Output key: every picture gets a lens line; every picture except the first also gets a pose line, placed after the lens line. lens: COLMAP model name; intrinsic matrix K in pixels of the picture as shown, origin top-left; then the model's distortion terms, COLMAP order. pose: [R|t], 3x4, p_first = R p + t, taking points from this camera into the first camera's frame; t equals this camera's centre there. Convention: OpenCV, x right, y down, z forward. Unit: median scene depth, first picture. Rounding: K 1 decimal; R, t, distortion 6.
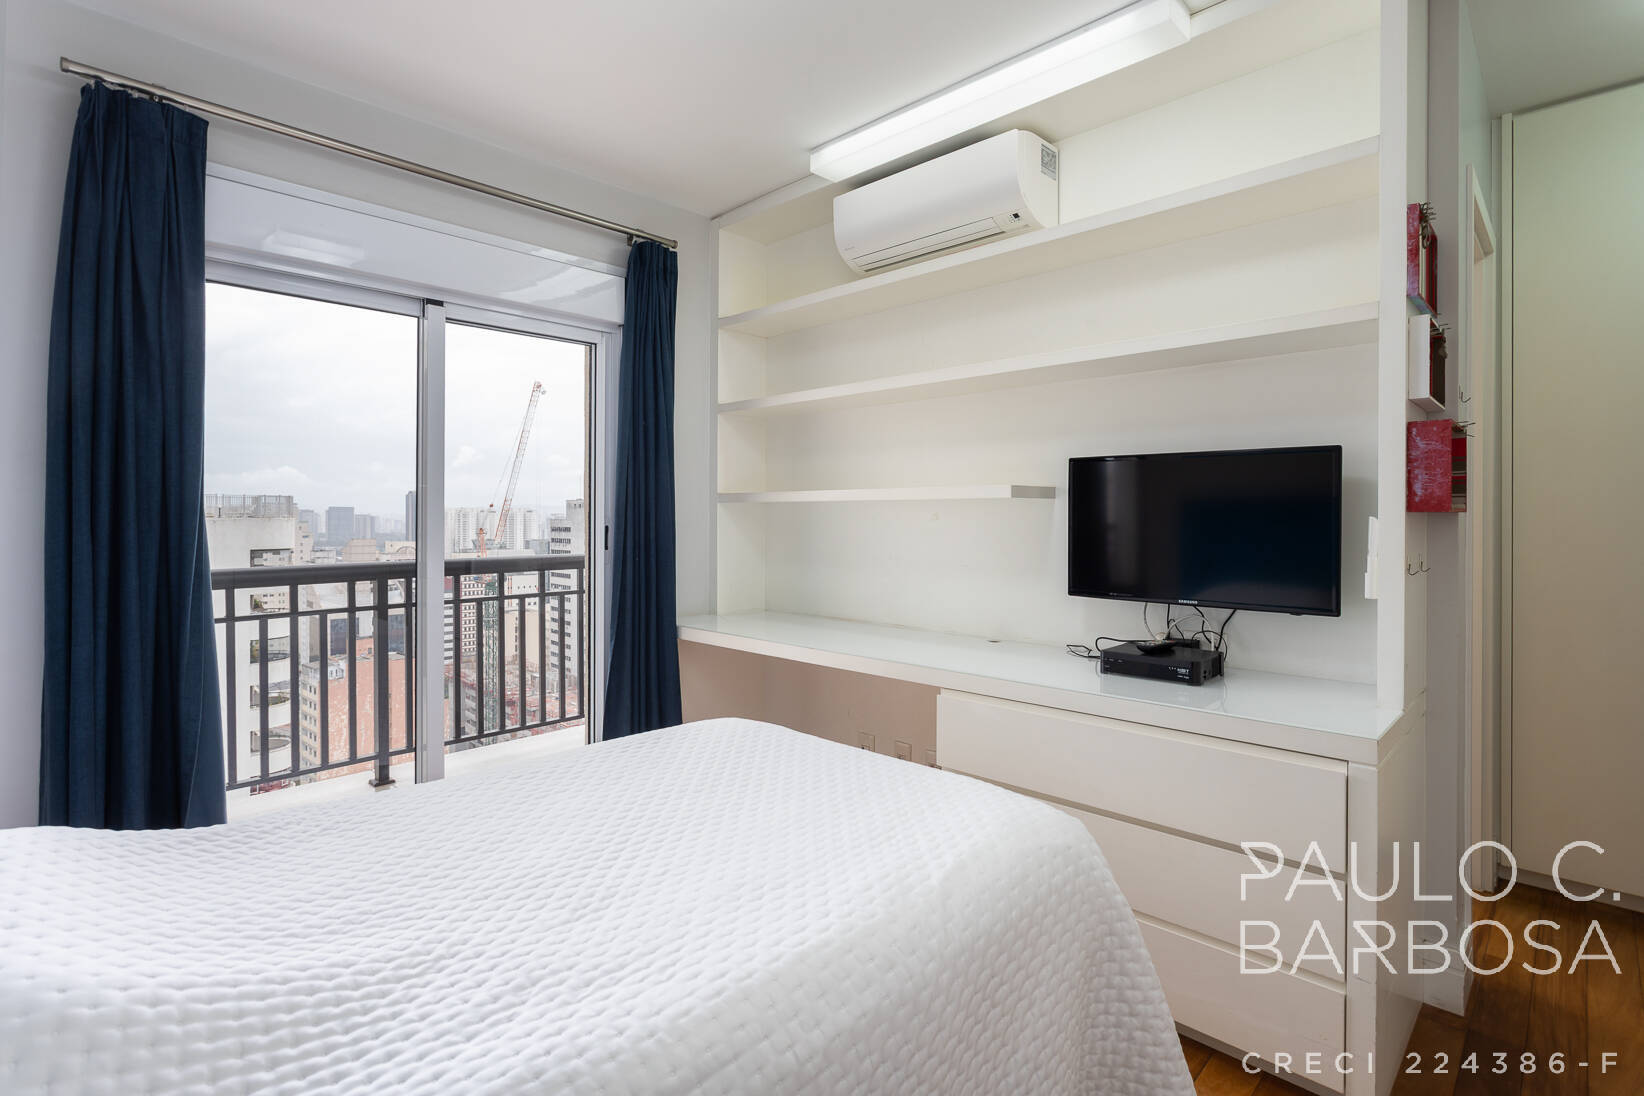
lens RADIAL K [[789.8, 0, 823.2], [0, 789.8, 527.1], [0, 0, 1]] dist [-0.009760, 0.000428]
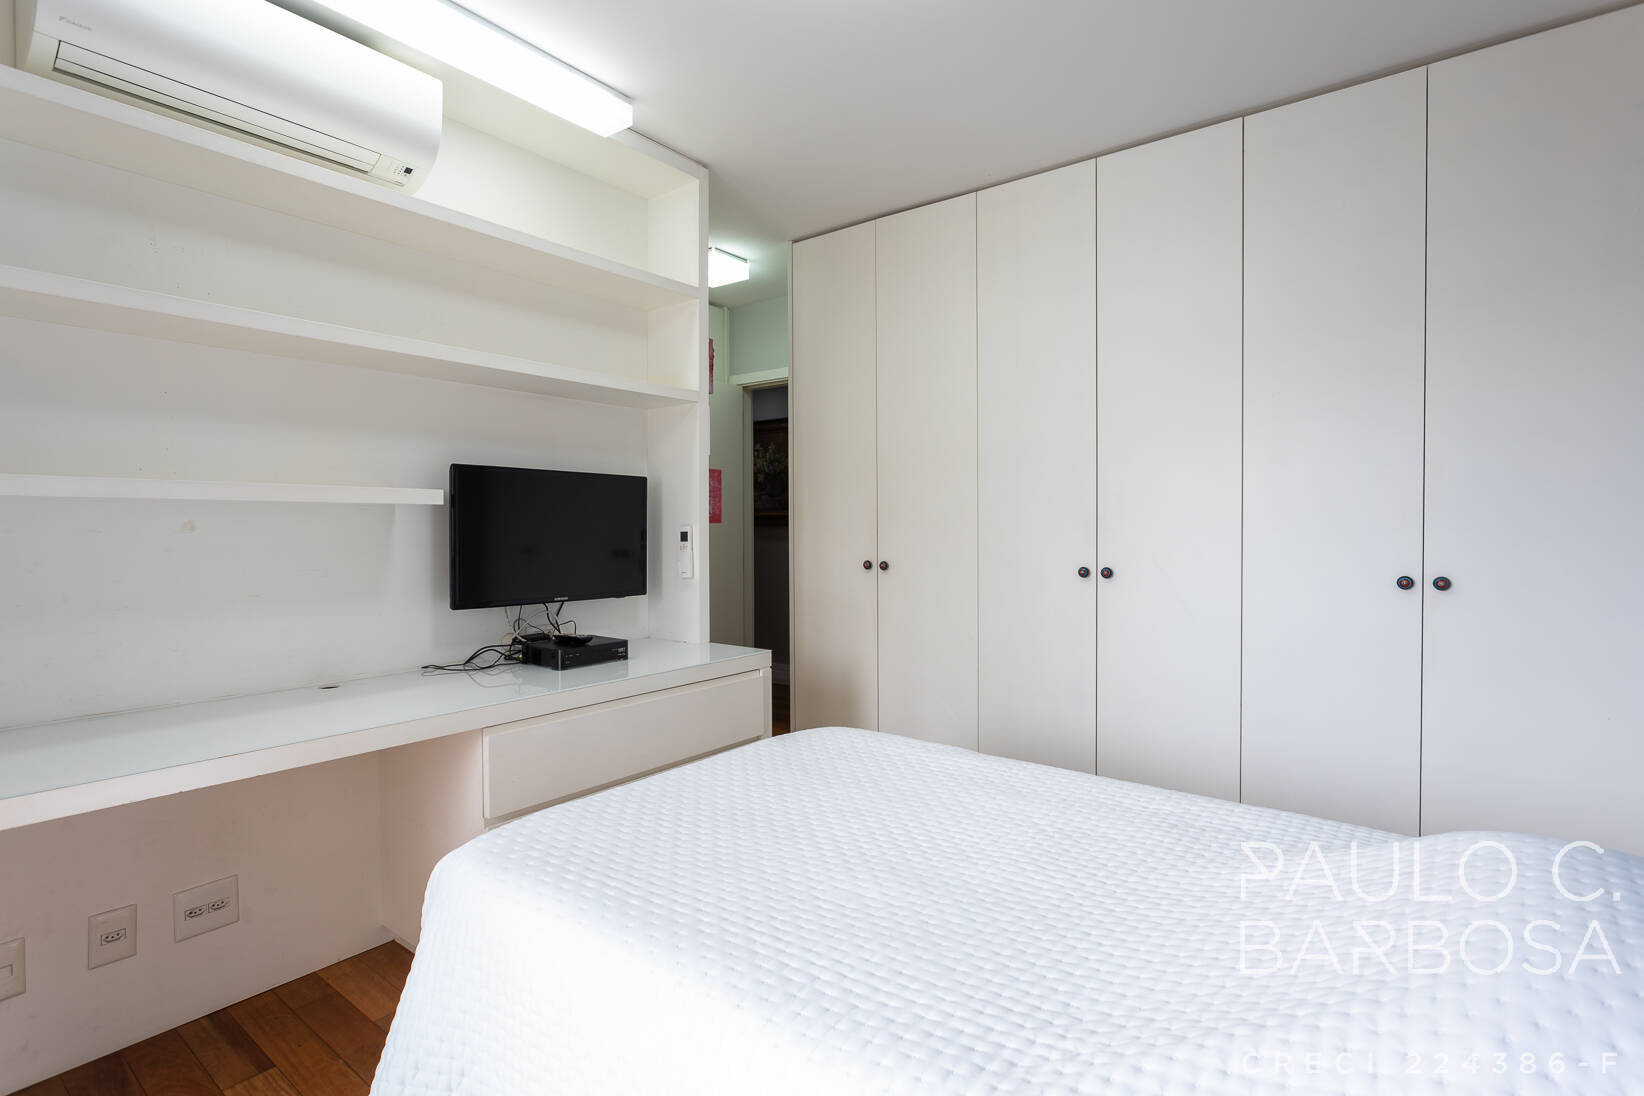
lens RADIAL K [[789.8, 0, 823.2], [0, 789.8, 527.1], [0, 0, 1]] dist [-0.009760, 0.000428]
pose [[-0.118457, -0.004393, 0.992949, -0.661462], [0.008972, 0.999945, 0.005494, -0.012935], [-0.992919, 0.009560, -0.118411, 0.674251]]
